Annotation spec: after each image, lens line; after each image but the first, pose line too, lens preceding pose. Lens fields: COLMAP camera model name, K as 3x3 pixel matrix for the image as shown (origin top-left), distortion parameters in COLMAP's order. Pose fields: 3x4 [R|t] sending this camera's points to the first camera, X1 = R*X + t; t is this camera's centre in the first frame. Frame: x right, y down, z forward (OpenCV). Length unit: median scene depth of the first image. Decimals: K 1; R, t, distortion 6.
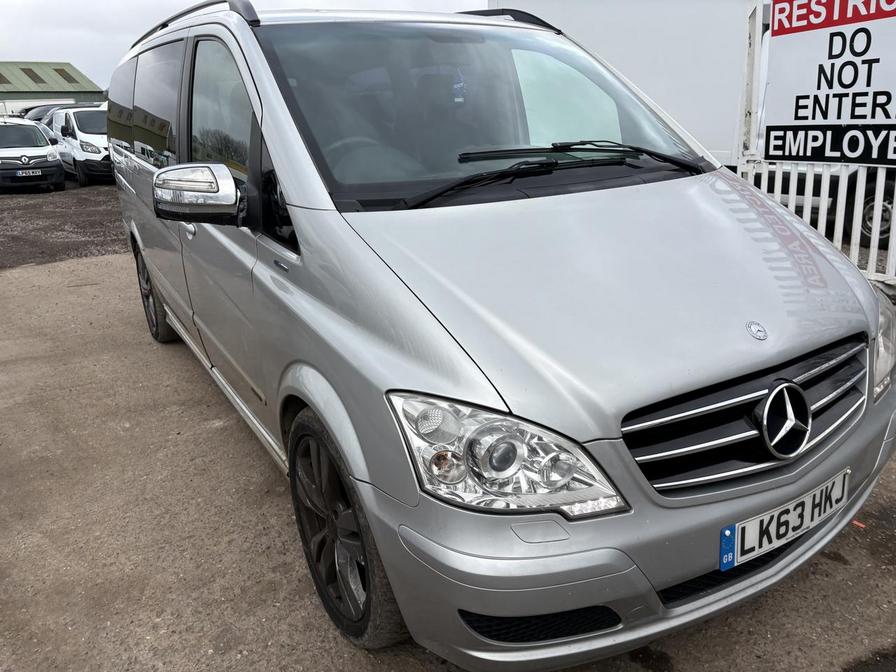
lens RADIAL K [[720.5, 0, 448.0], [0, 720.5, 336.0], [0, 0, 1]] dist [0.004987, -0.006193]
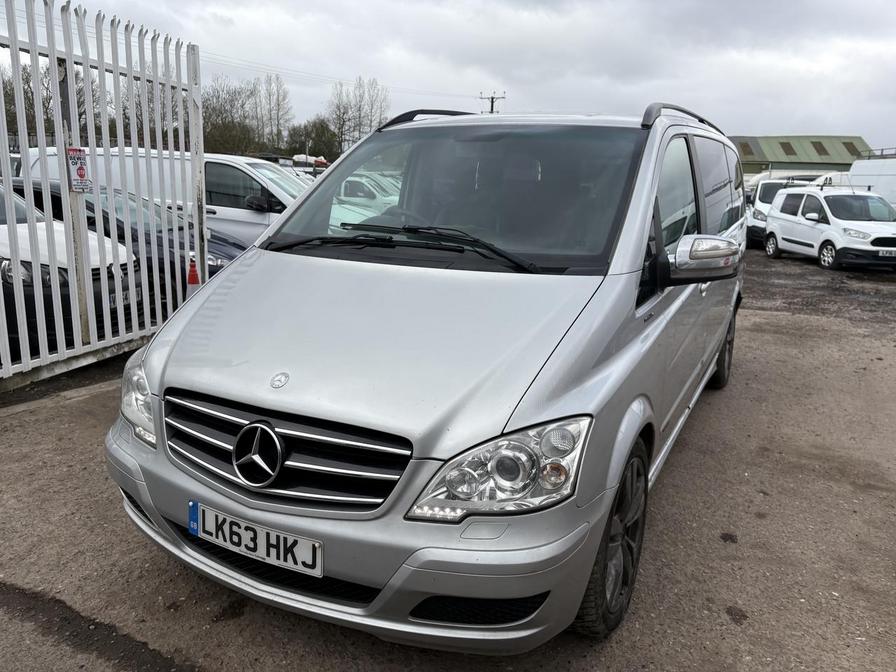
lens RADIAL K [[701.9, 0, 448.0], [0, 701.9, 336.0], [0, 0, 1]] dist [0.002222, -0.003131]
pose [[0.505847, 0.243007, -0.827688, 1.579396], [-0.310706, 0.946426, 0.087978, -0.279790], [0.804724, 0.212664, 0.554250, 0.566185]]
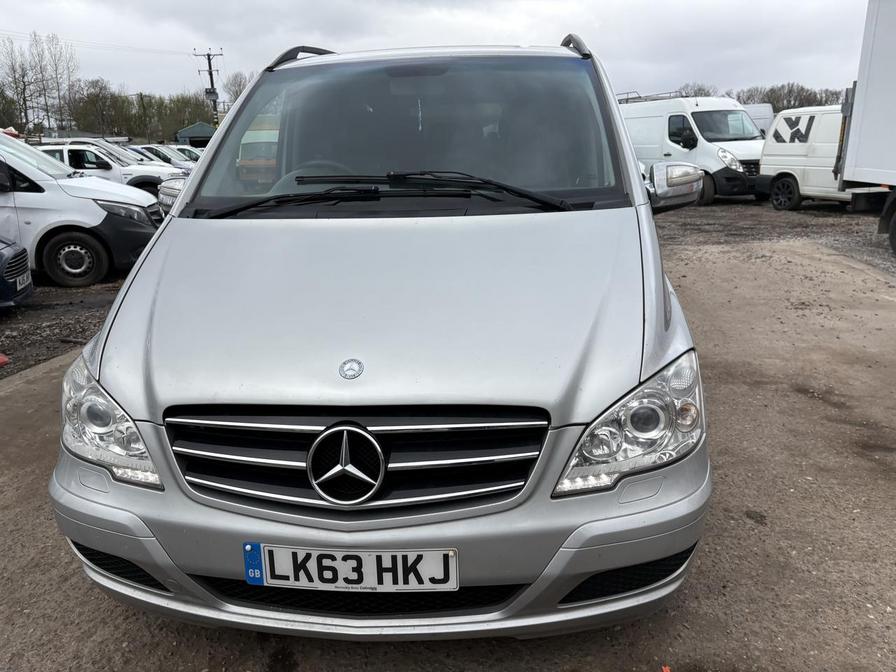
lens RADIAL K [[701.9, 0, 448.0], [0, 701.9, 336.0], [0, 0, 1]] dist [0.002222, -0.003131]
pose [[0.800622, 0.182114, -0.570823, 1.096096], [-0.192992, 0.980298, 0.042067, -0.120421], [0.567238, 0.076484, 0.819995, 0.295222]]
